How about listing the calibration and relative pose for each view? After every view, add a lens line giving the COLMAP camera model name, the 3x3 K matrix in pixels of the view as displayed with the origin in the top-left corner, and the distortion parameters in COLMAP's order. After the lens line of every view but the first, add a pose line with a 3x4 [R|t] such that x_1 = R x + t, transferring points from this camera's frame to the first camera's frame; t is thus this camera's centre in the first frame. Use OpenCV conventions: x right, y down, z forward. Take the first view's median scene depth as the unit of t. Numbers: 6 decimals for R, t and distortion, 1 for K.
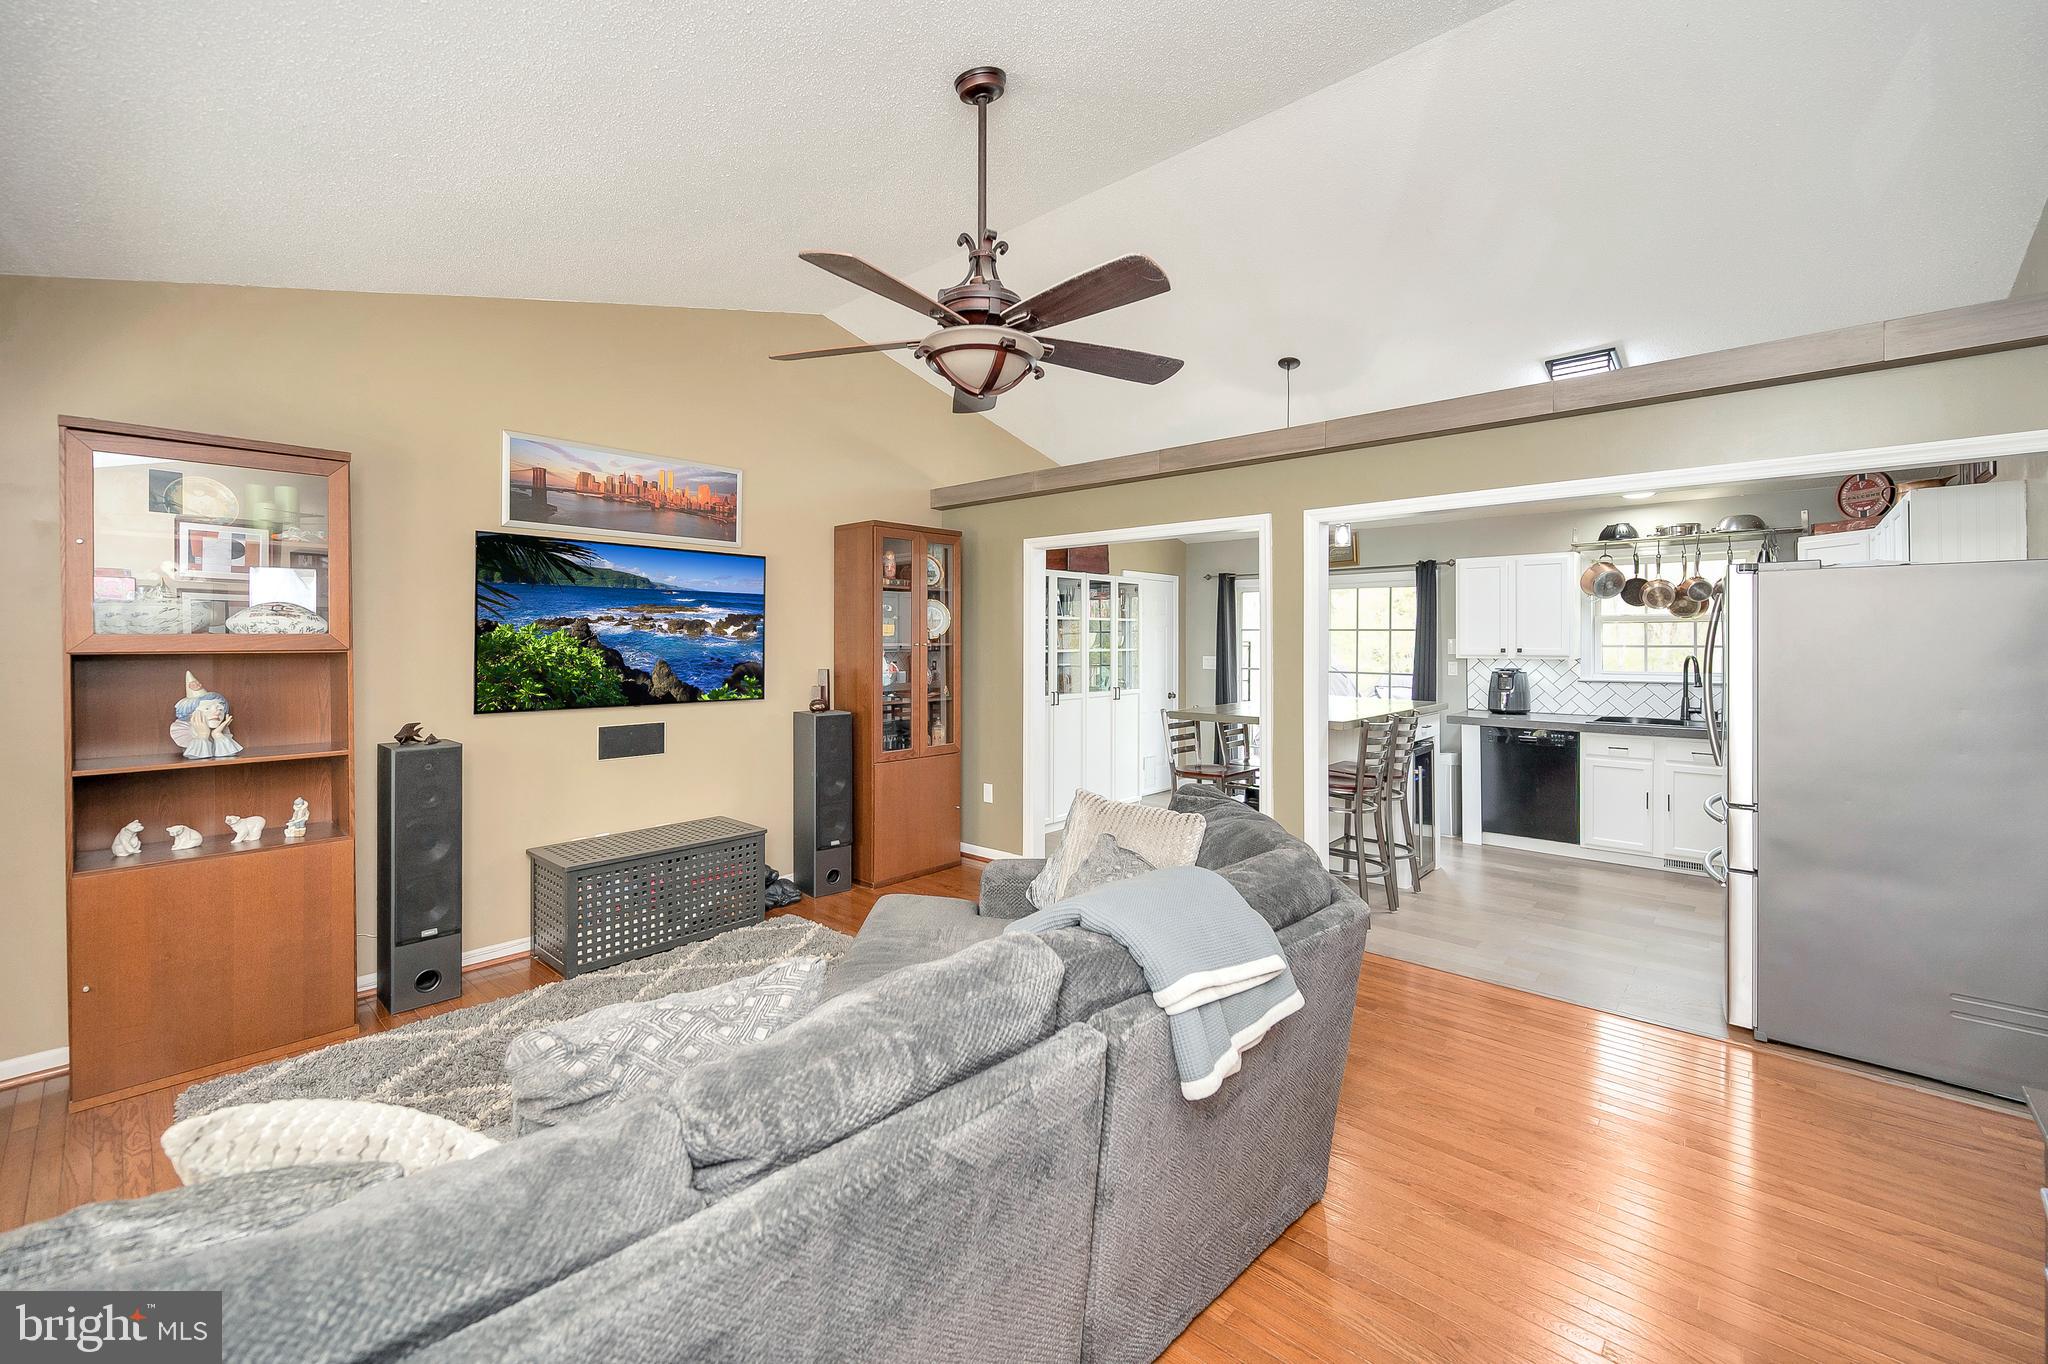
lens RADIAL K [[842.9, 0, 1014.2], [0, 842.9, 642.1], [0, 0, 1]] dist [0.004559, 0.000980]
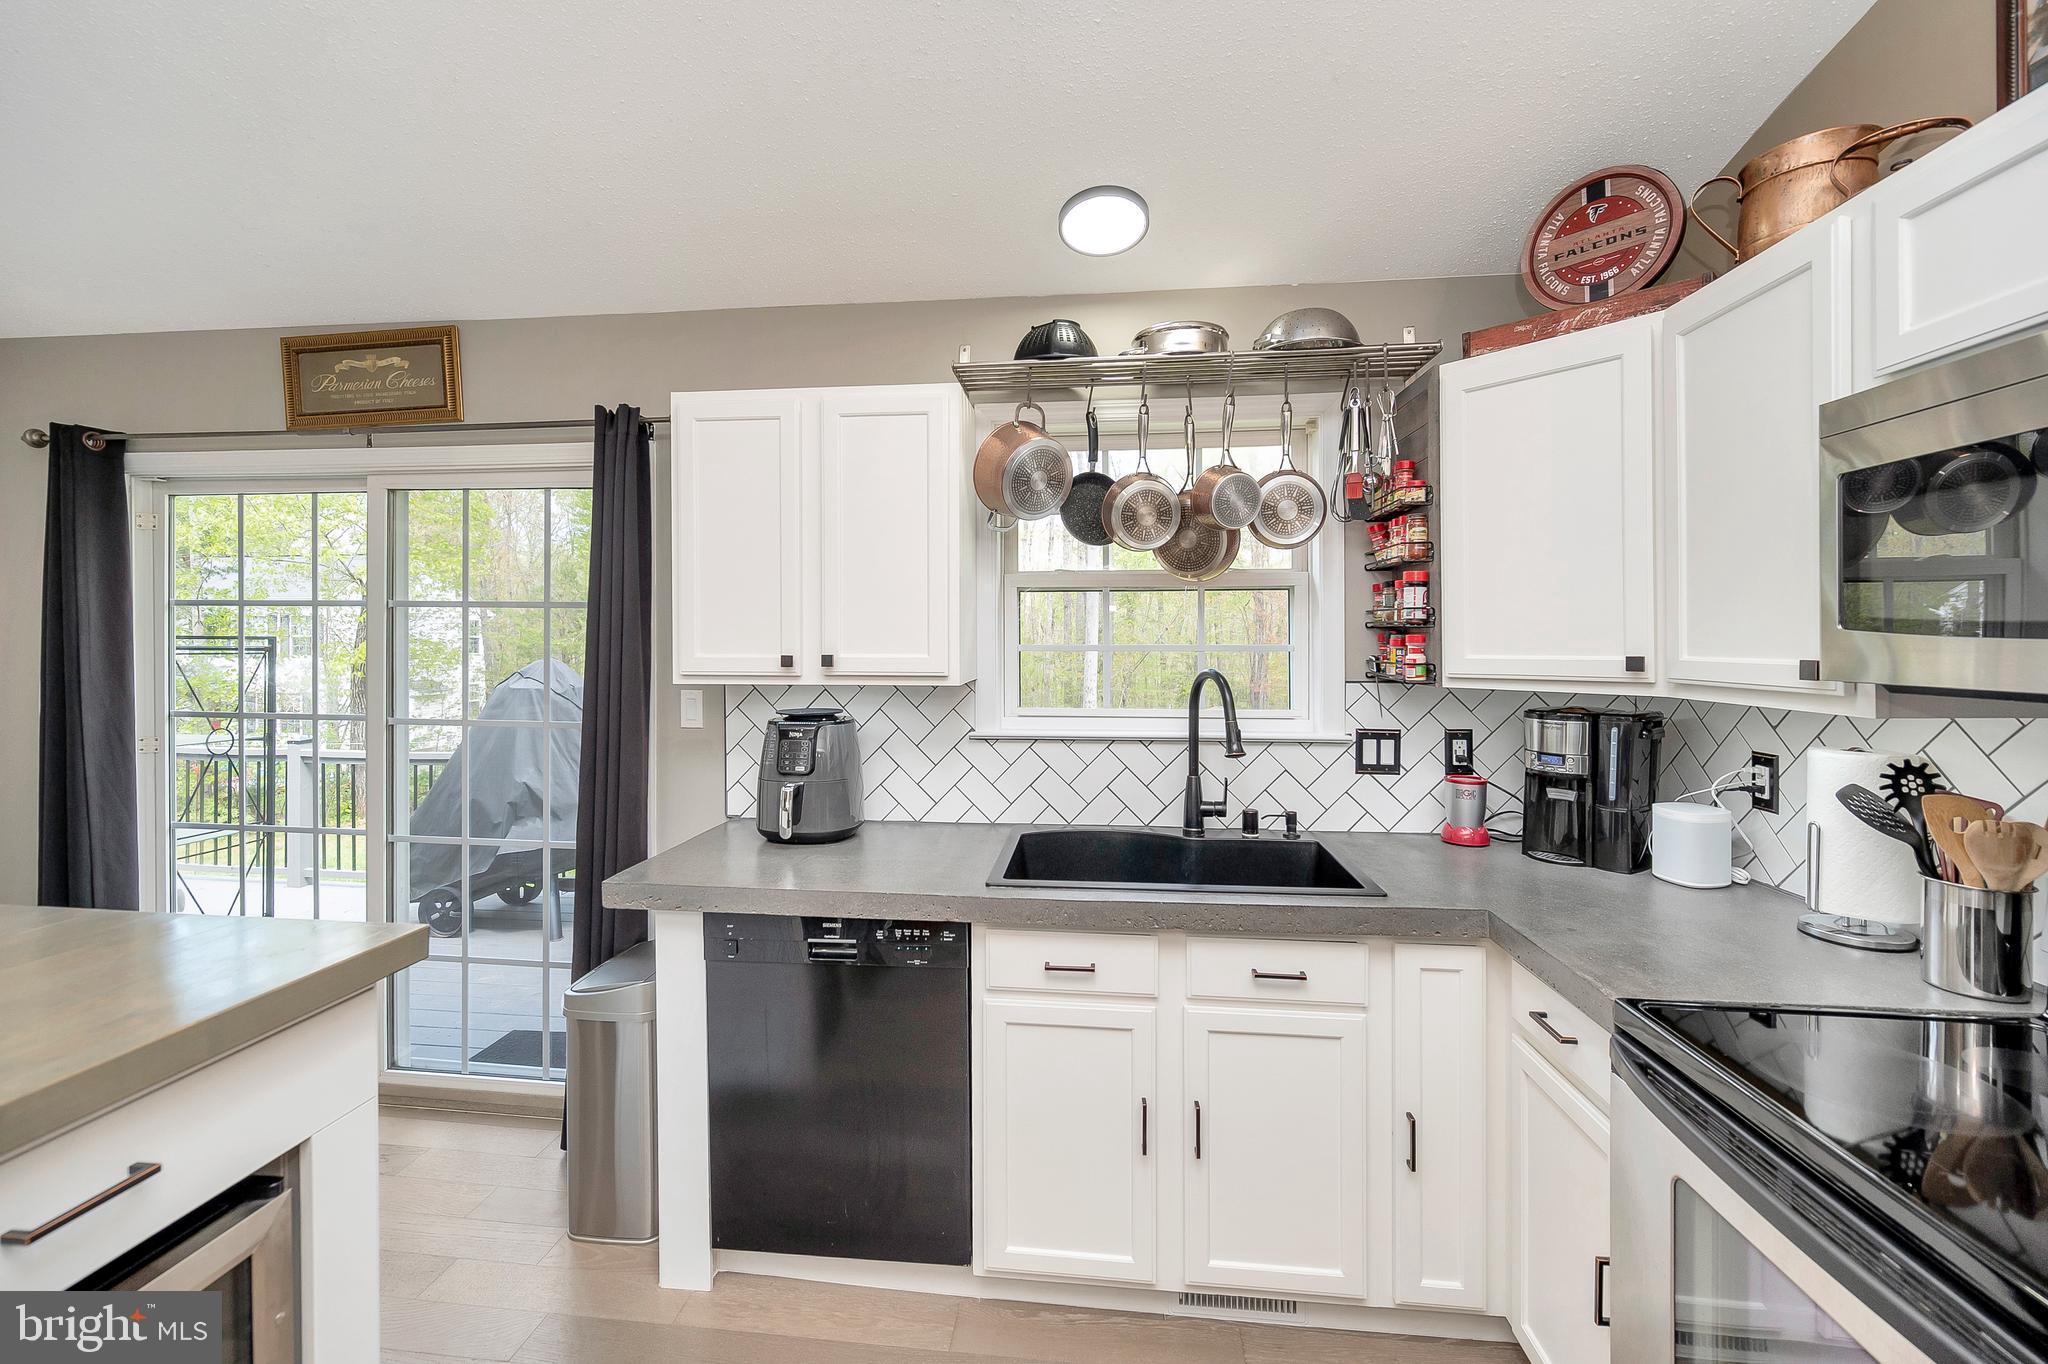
lens RADIAL K [[842.9, 0, 1026.9], [0, 842.9, 640.5], [0, 0, 1]] dist [0.004559, 0.000980]
pose [[0.802970, 0.002659, 0.596014, 0.483801], [0.001286, 0.999980, -0.006193, 0.004089], [-0.596018, 0.005739, 0.802950, 0.712791]]
